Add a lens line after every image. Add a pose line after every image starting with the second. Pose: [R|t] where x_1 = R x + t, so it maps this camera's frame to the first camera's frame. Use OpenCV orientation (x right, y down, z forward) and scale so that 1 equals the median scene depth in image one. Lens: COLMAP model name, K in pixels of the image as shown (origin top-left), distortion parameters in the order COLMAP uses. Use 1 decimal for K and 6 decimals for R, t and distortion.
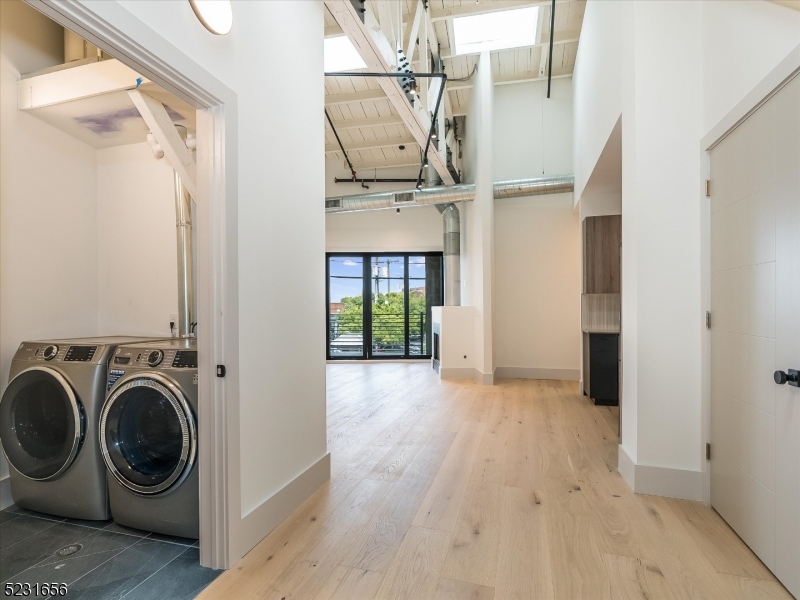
lens RADIAL K [[415.3, 0, 403.1], [0, 415.3, 303.8], [0, 0, 1]] dist [-0.001599, -0.000346]
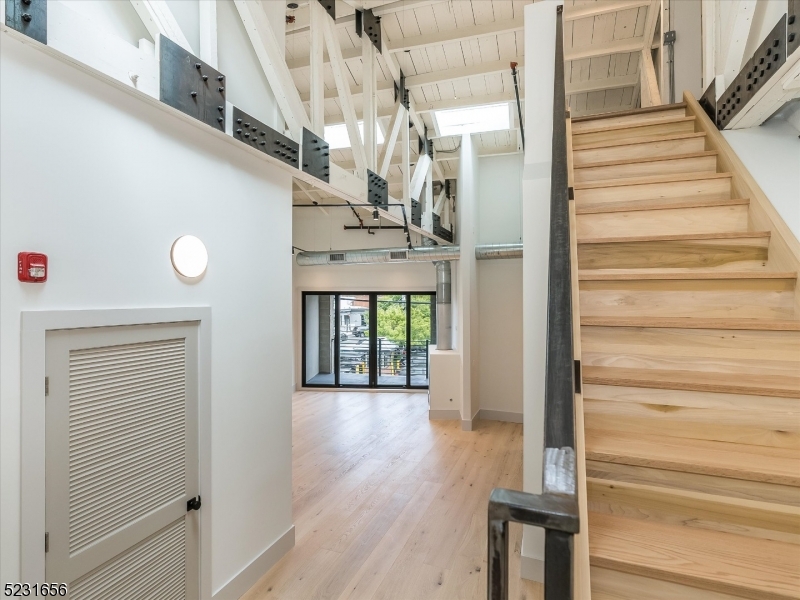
lens RADIAL K [[405.6, 0, 400.0], [0, 405.6, 300.0], [0, 0, 1]] dist [-0.001309, -0.000250]
pose [[0.996955, 0.006882, -0.077669, 0.277805], [-0.007270, 0.999962, -0.004712, -0.389501], [0.077634, 0.005262, 0.996968, -0.278385]]
